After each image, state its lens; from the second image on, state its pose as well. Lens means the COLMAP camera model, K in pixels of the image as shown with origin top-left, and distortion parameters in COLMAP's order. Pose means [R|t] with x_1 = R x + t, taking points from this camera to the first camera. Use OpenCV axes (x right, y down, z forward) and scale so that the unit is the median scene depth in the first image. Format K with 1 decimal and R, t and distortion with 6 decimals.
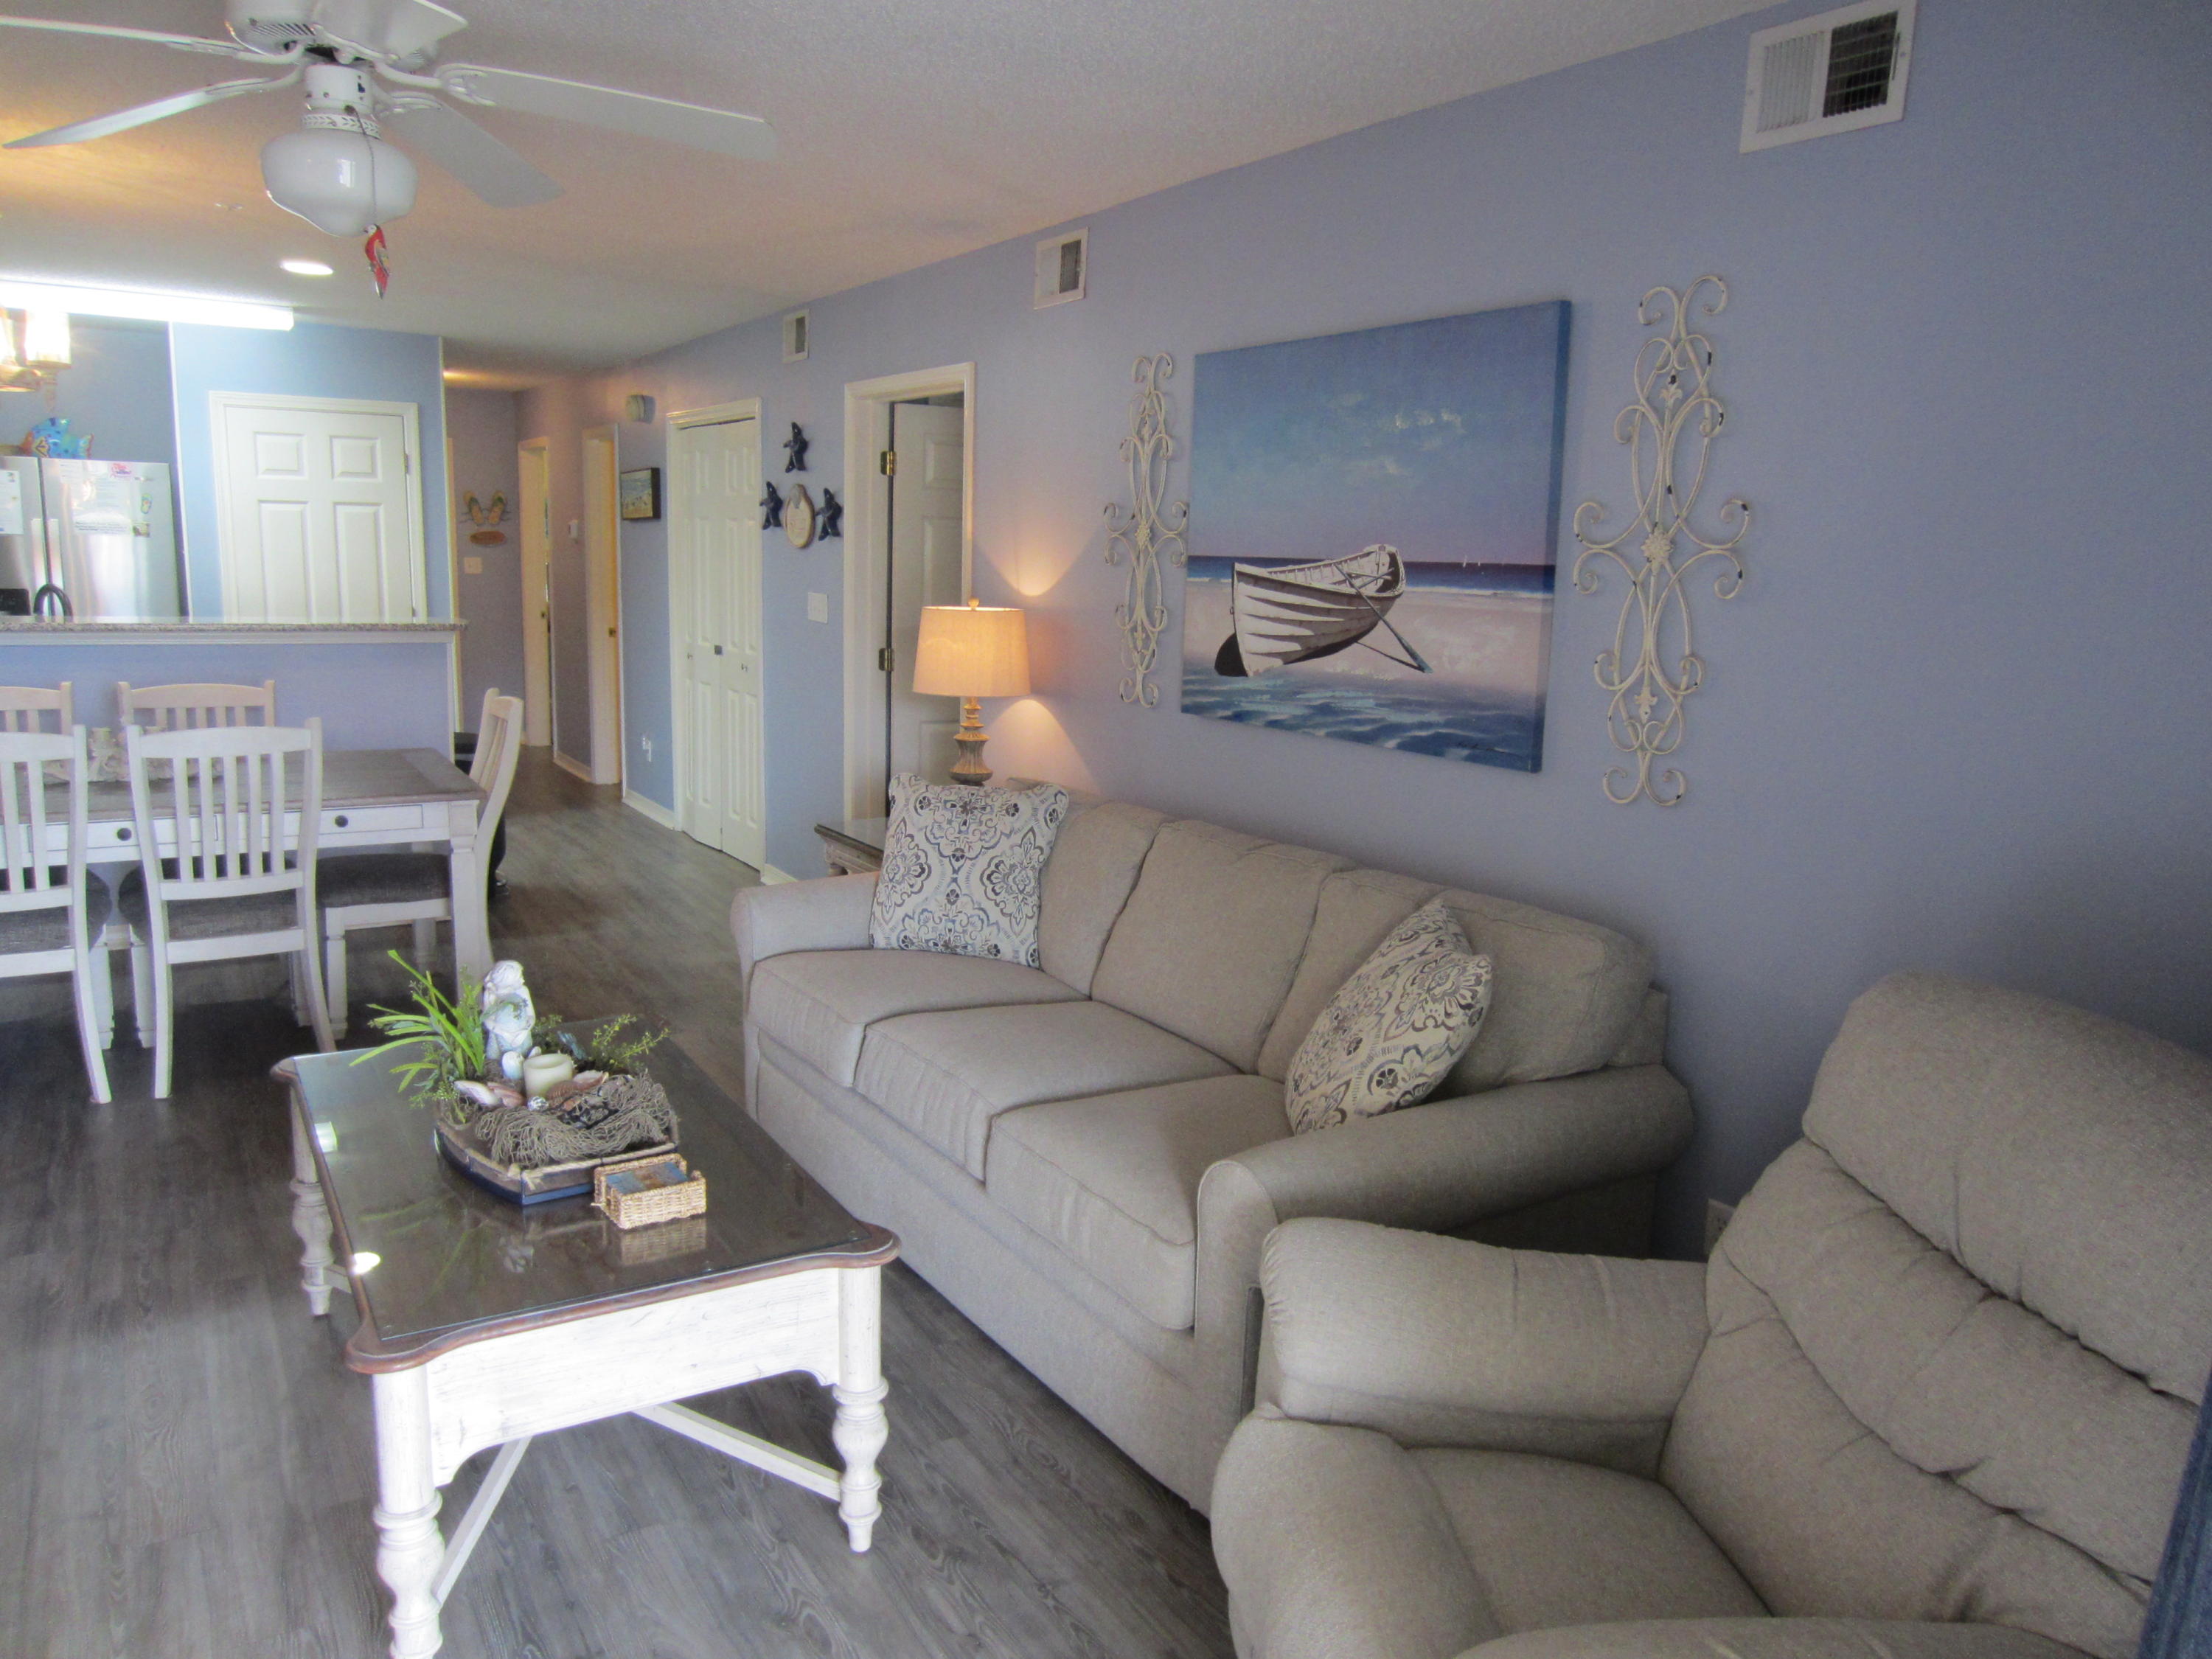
lens RADIAL K [[1584.3, 0, 1172.9], [0, 1584.3, 832.0], [0, 0, 1]] dist [-0.020635, 0.003233]
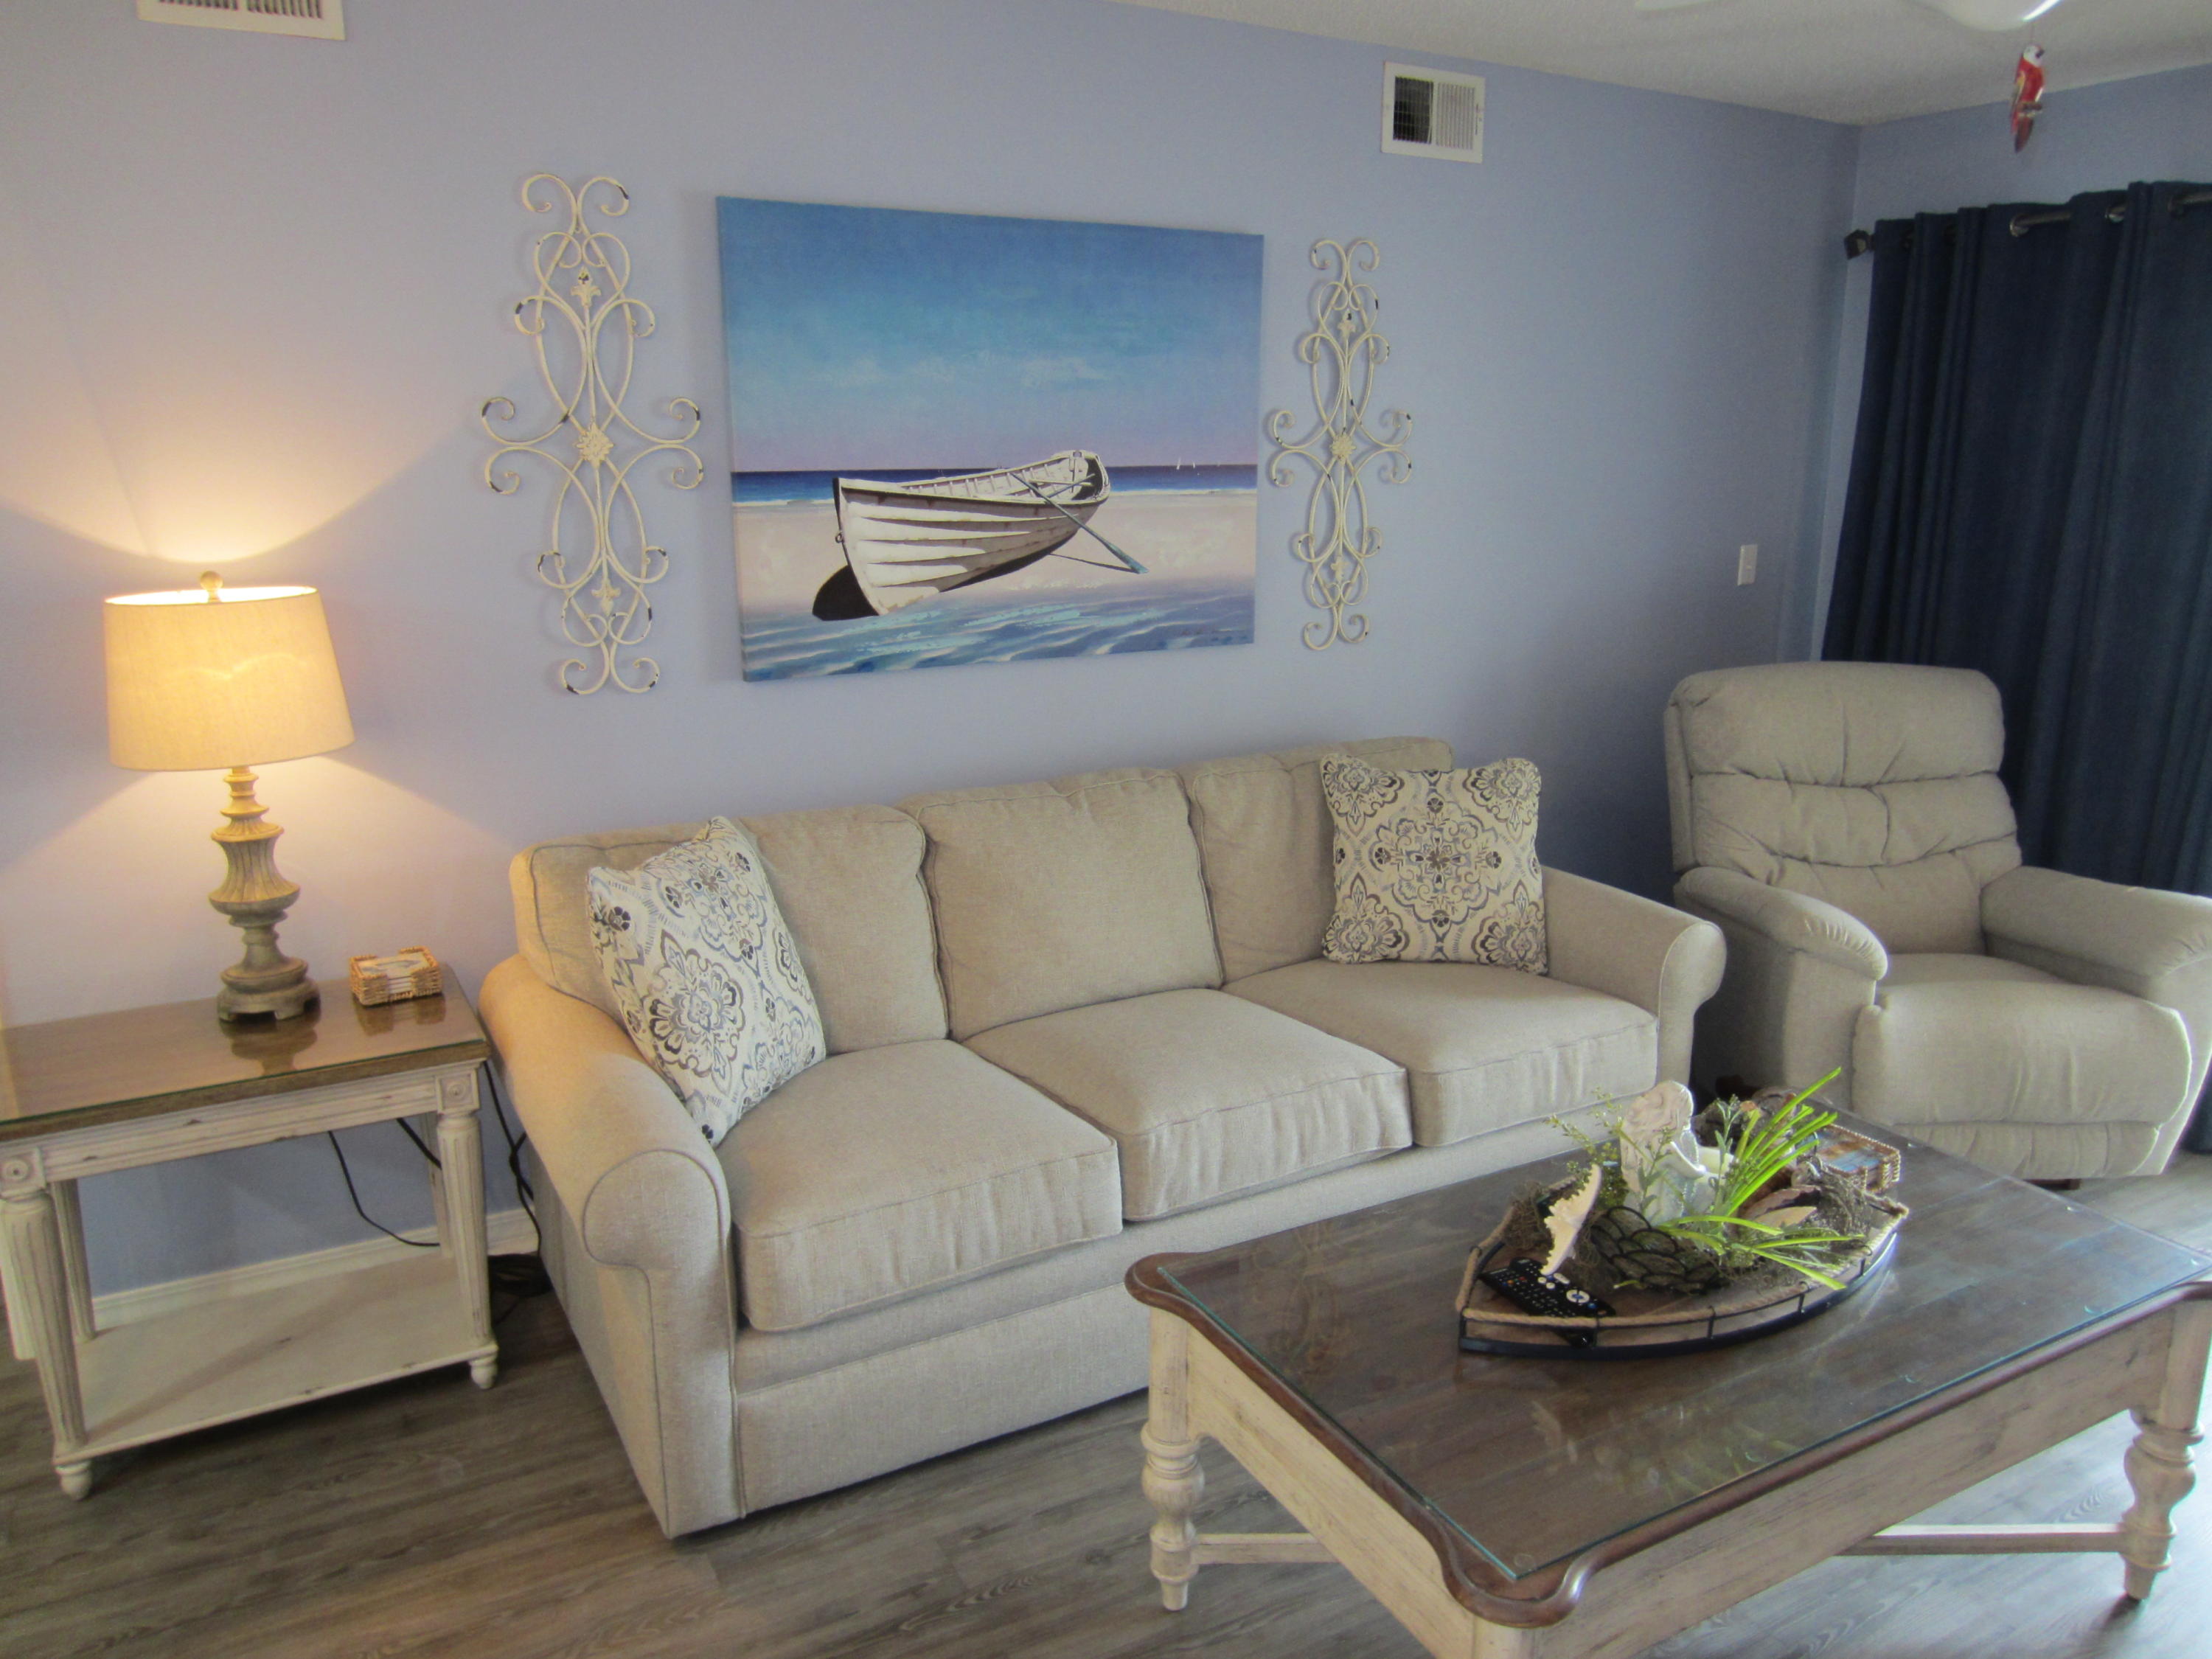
lens RADIAL K [[1584.3, 0, 1116.8], [0, 1584.3, 819.2], [0, 0, 1]] dist [-0.020635, 0.003233]
pose [[0.048941, -0.275969, 0.959920, -0.844848], [0.162979, 0.950397, 0.264921, -0.214730], [-0.985415, 0.143481, 0.091490, 0.897499]]
